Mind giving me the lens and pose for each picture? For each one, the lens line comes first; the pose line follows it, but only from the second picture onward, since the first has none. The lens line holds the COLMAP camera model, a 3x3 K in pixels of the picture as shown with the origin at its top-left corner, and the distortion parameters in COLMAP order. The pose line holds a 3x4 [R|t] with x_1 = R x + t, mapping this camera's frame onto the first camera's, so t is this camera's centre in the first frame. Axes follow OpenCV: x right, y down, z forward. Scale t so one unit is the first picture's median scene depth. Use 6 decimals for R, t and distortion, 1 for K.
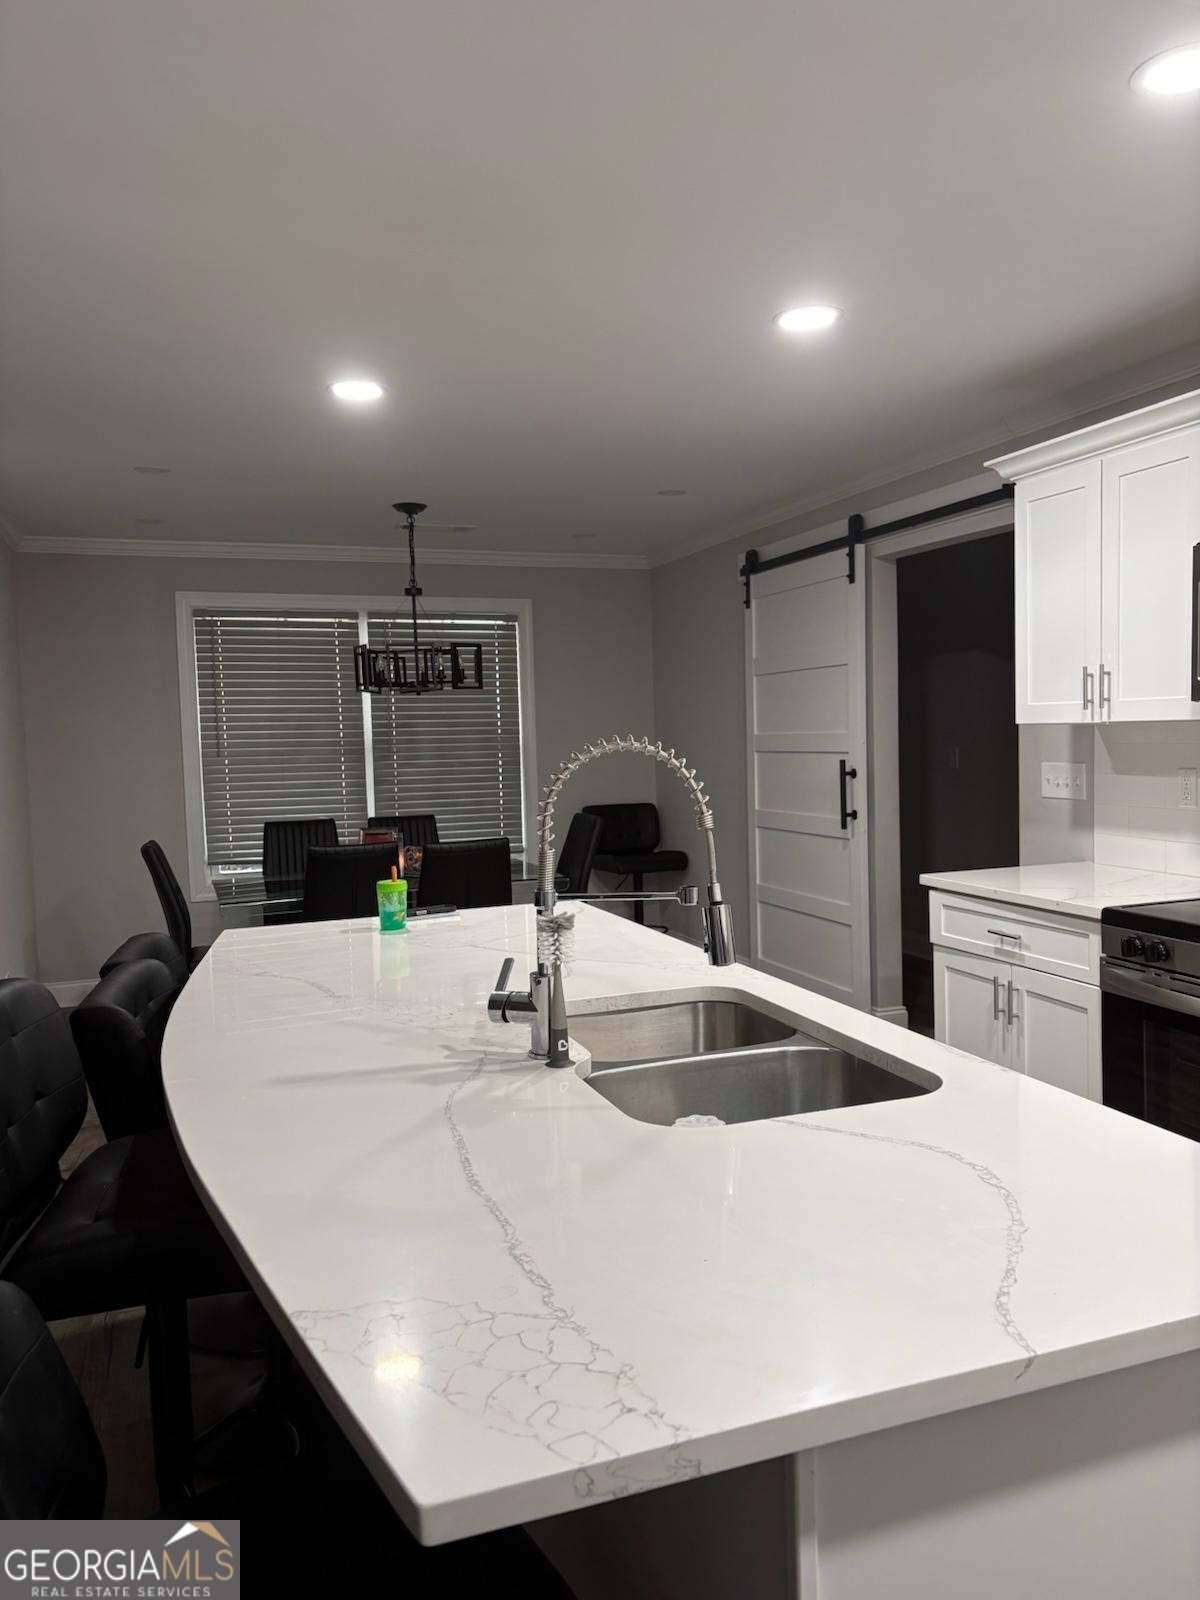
lens RADIAL K [[1217.3, 0, 608.0], [0, 1217.3, 797.2], [0, 0, 1]] dist [0.049499, -0.058611]
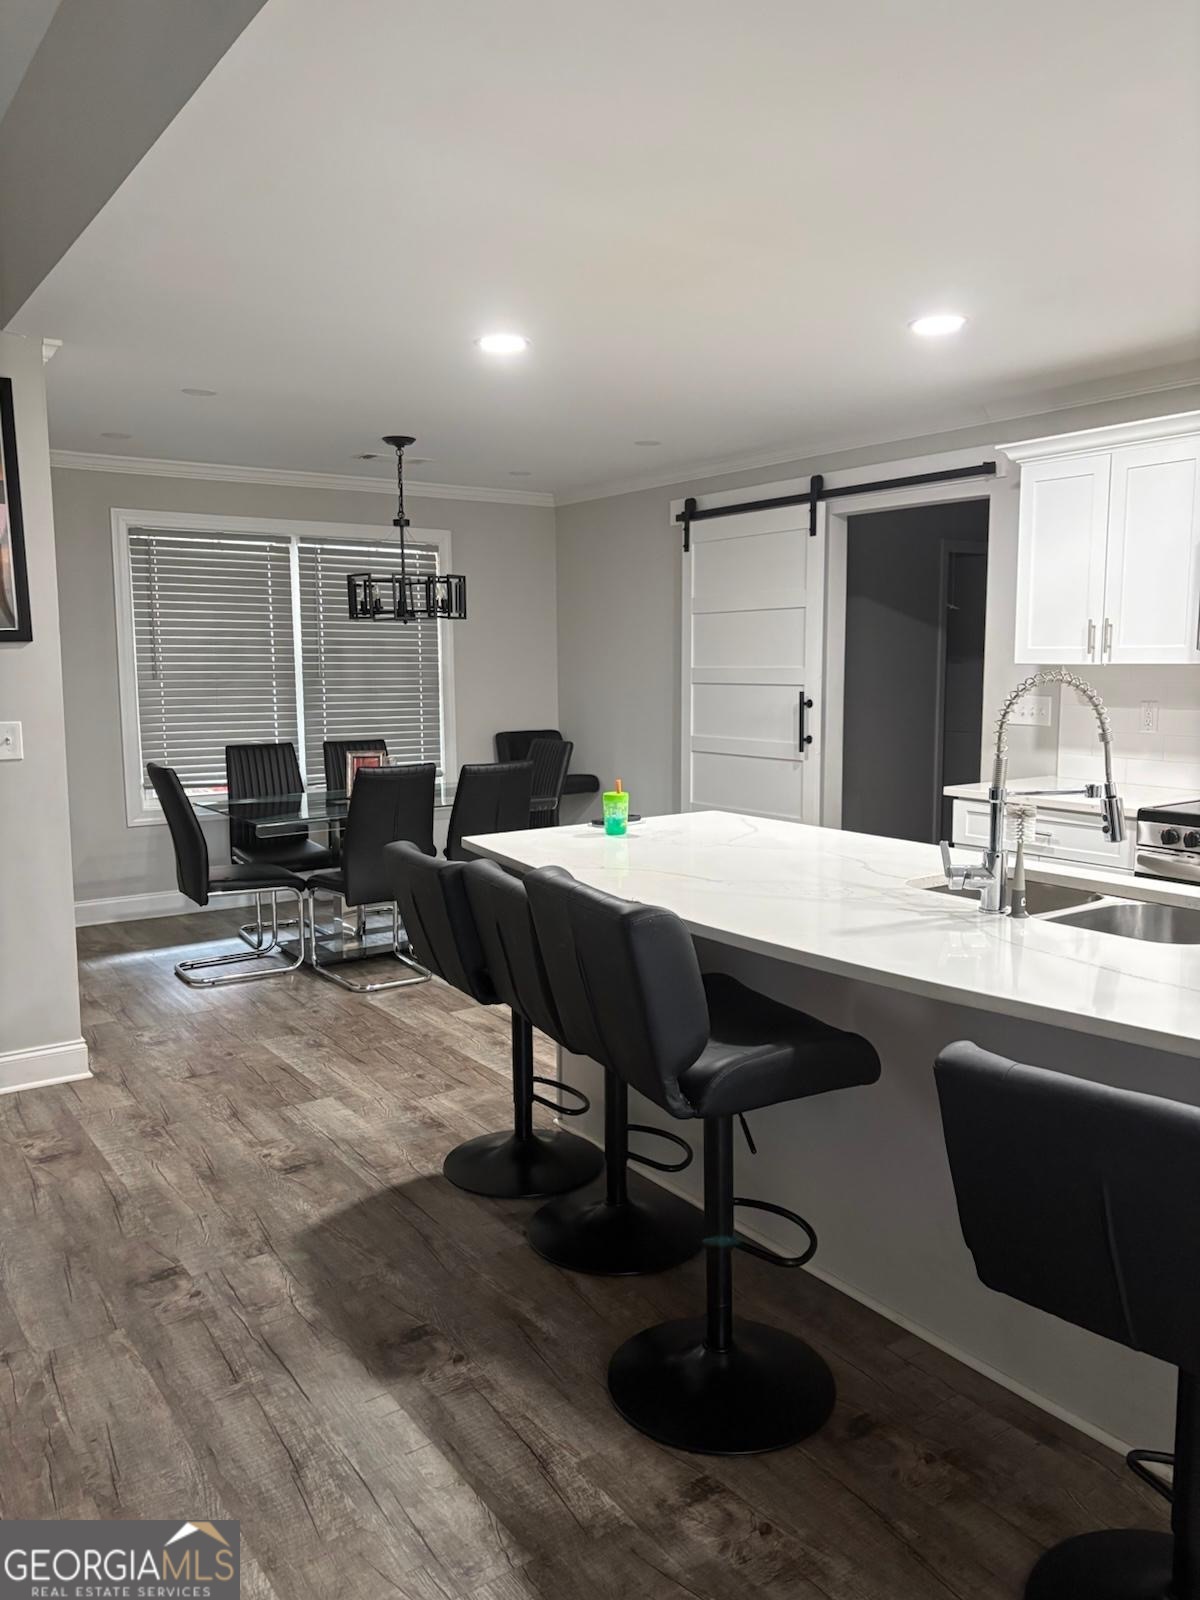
lens RADIAL K [[1217.3, 0, 597.6], [0, 1217.3, 797.8], [0, 0, 1]] dist [0.049499, -0.058611]
pose [[0.966256, -0.009110, 0.257423, -0.289045], [-0.005905, 0.998328, 0.057496, 0.004523], [-0.257517, -0.057076, 0.964587, -0.062640]]
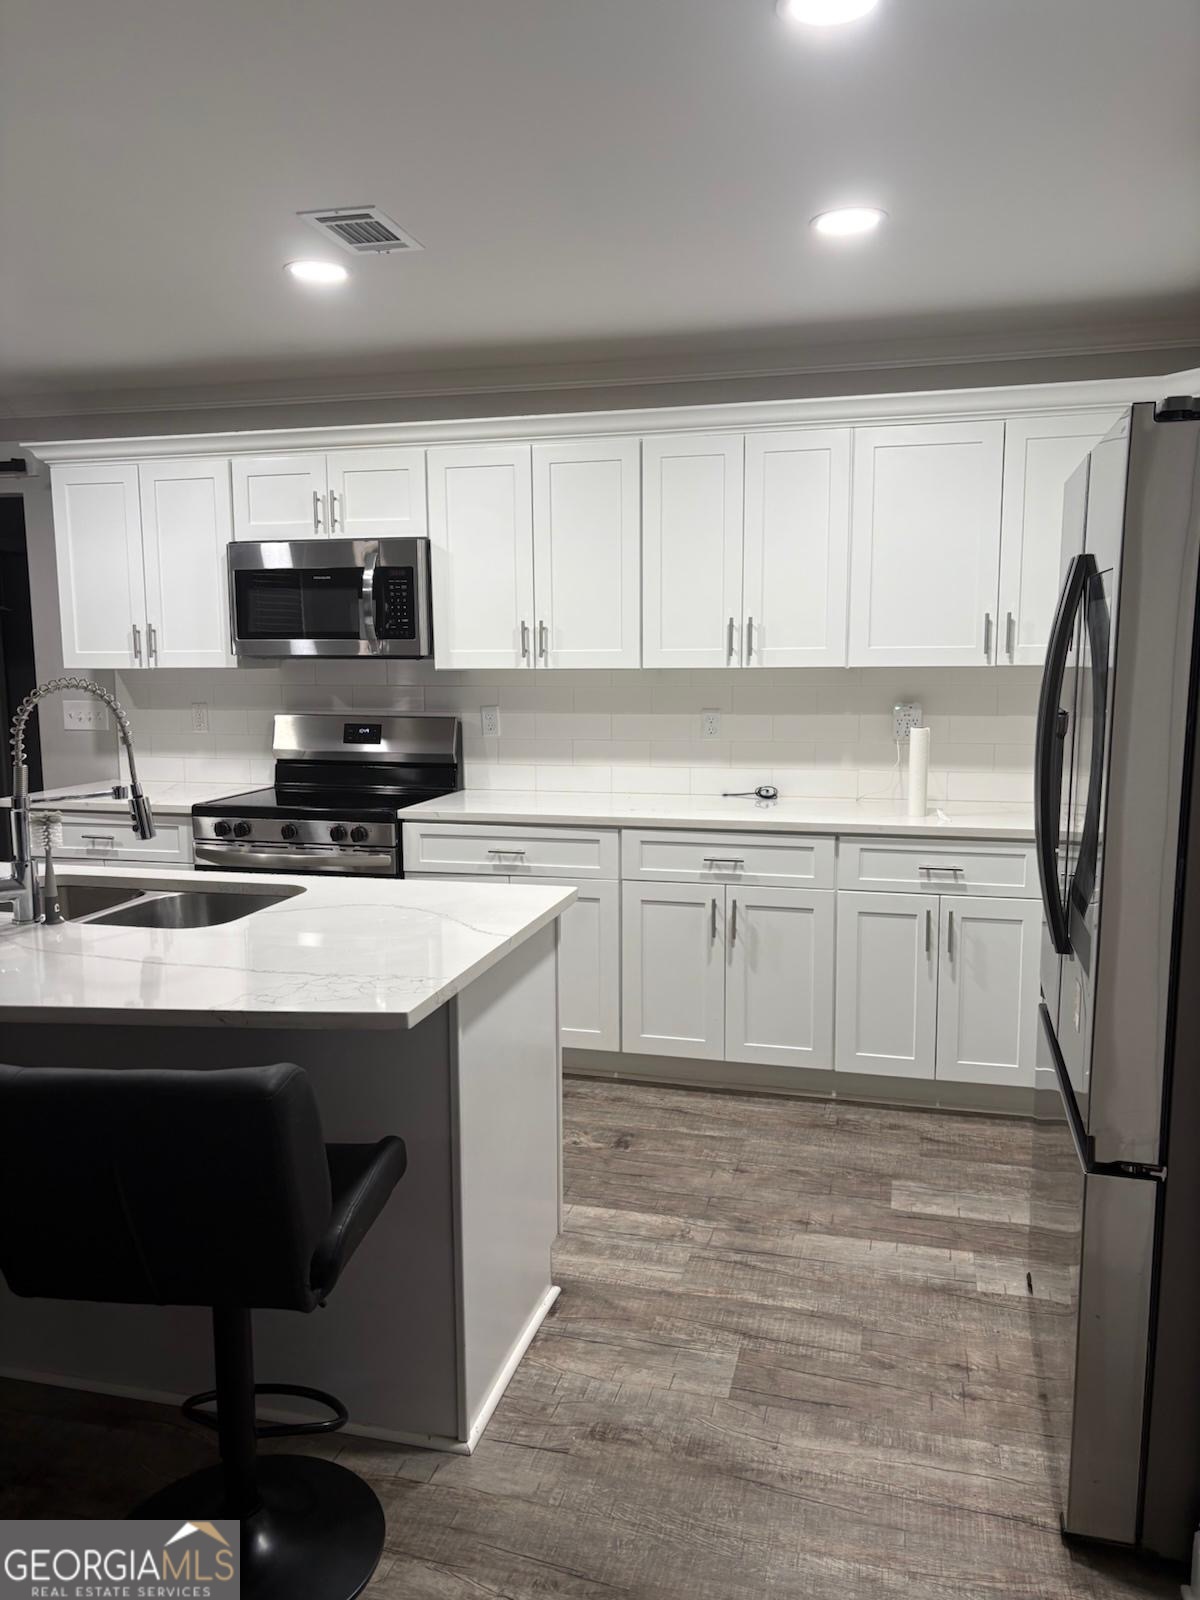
lens RADIAL K [[1217.3, 0, 600.2], [0, 1217.3, 807.4], [0, 0, 1]] dist [0.049499, -0.058611]
pose [[0.566777, -0.082301, 0.819750, -0.275916], [0.036620, 0.996531, 0.074731, 0.004336], [-0.823057, -0.012336, 0.567825, -0.093148]]
